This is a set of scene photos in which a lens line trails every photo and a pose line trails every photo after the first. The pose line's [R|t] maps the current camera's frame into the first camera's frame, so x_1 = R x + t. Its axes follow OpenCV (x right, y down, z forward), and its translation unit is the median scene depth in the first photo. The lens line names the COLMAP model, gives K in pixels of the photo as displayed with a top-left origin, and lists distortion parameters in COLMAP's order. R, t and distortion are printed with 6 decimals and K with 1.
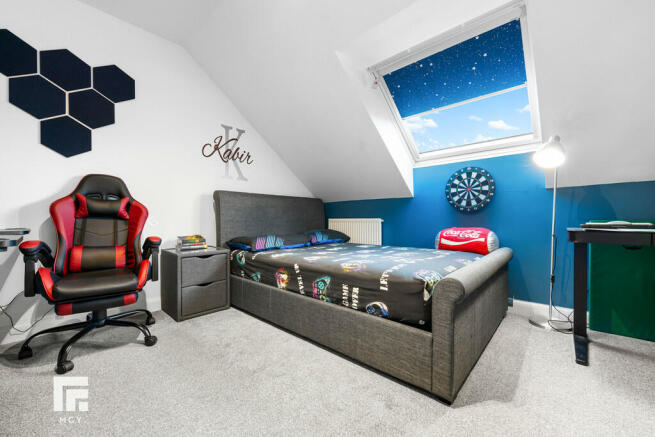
lens RADIAL K [[266.7, 0, 324.8], [0, 266.7, 220.1], [0, 0, 1]] dist [0.001642, -0.000720]
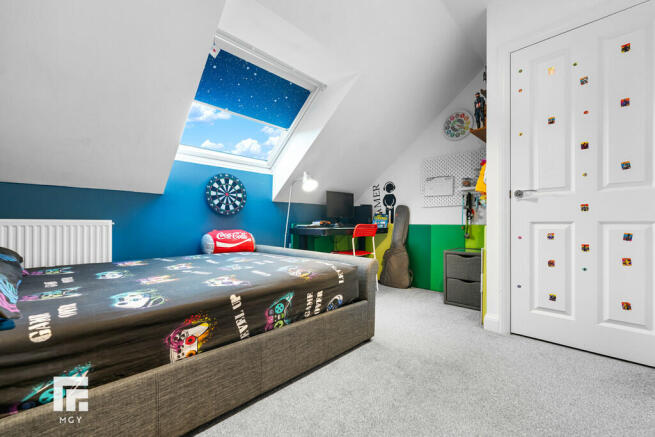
lens RADIAL K [[266.7, 0, 324.9], [0, 266.7, 222.7], [0, 0, 1]] dist [0.001642, -0.000720]
pose [[0.029667, 0.003350, 0.999554, -0.666855], [-0.002887, 0.999990, -0.003266, 0.000919], [-0.999556, -0.002789, 0.029676, 0.727895]]
